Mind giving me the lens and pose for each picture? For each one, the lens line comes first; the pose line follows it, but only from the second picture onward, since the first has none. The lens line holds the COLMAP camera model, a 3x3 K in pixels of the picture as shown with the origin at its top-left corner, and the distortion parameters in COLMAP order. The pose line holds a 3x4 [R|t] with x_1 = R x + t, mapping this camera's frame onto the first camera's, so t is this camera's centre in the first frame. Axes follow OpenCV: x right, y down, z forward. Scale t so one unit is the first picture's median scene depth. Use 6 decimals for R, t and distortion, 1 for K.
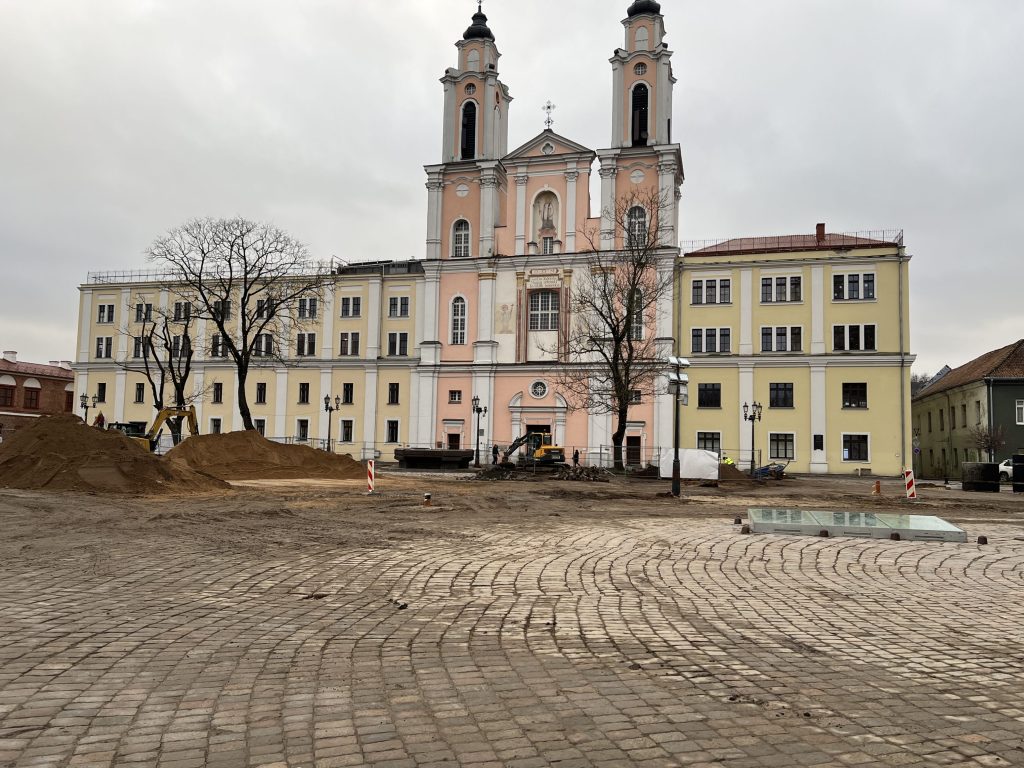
lens RADIAL K [[810.2, 0, 519.3], [0, 810.2, 388.1], [0, 0, 1]] dist [0.069638, -0.027271]
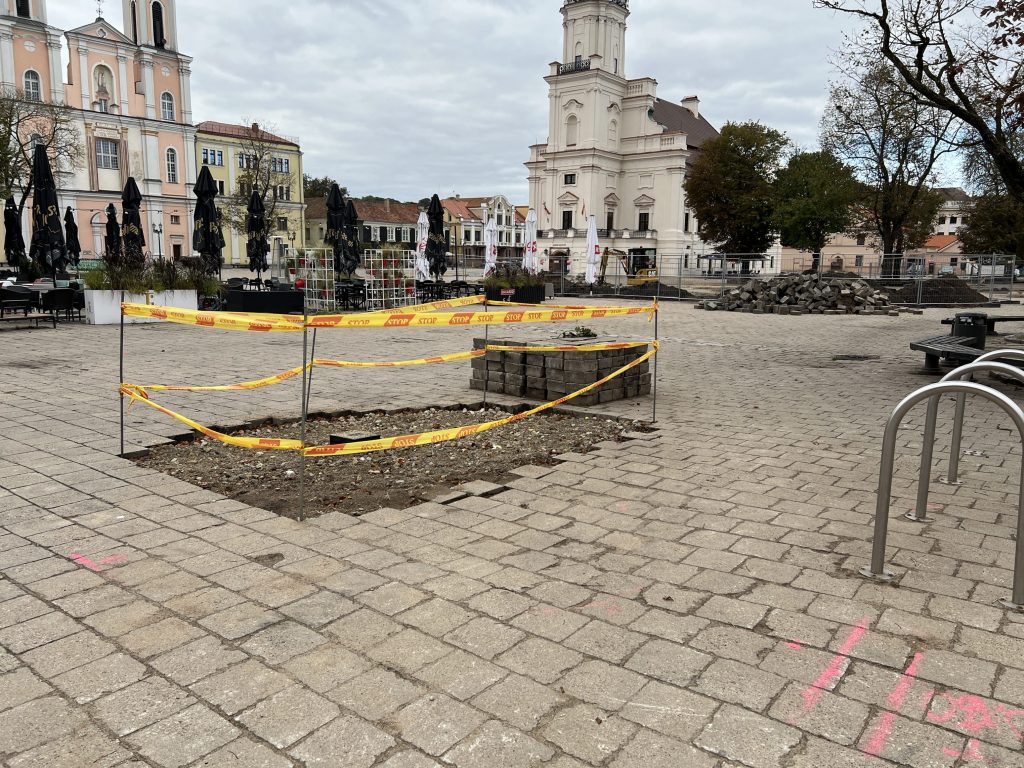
lens RADIAL K [[770.7, 0, 519.3], [0, 770.7, 384.2], [0, 0, 1]] dist [0.035419, -0.030505]
pose [[0.418234, -0.160806, 0.893992, -0.966352], [-0.081699, 0.973556, 0.213338, -0.052761], [-0.904658, -0.162263, 0.394037, -0.268620]]
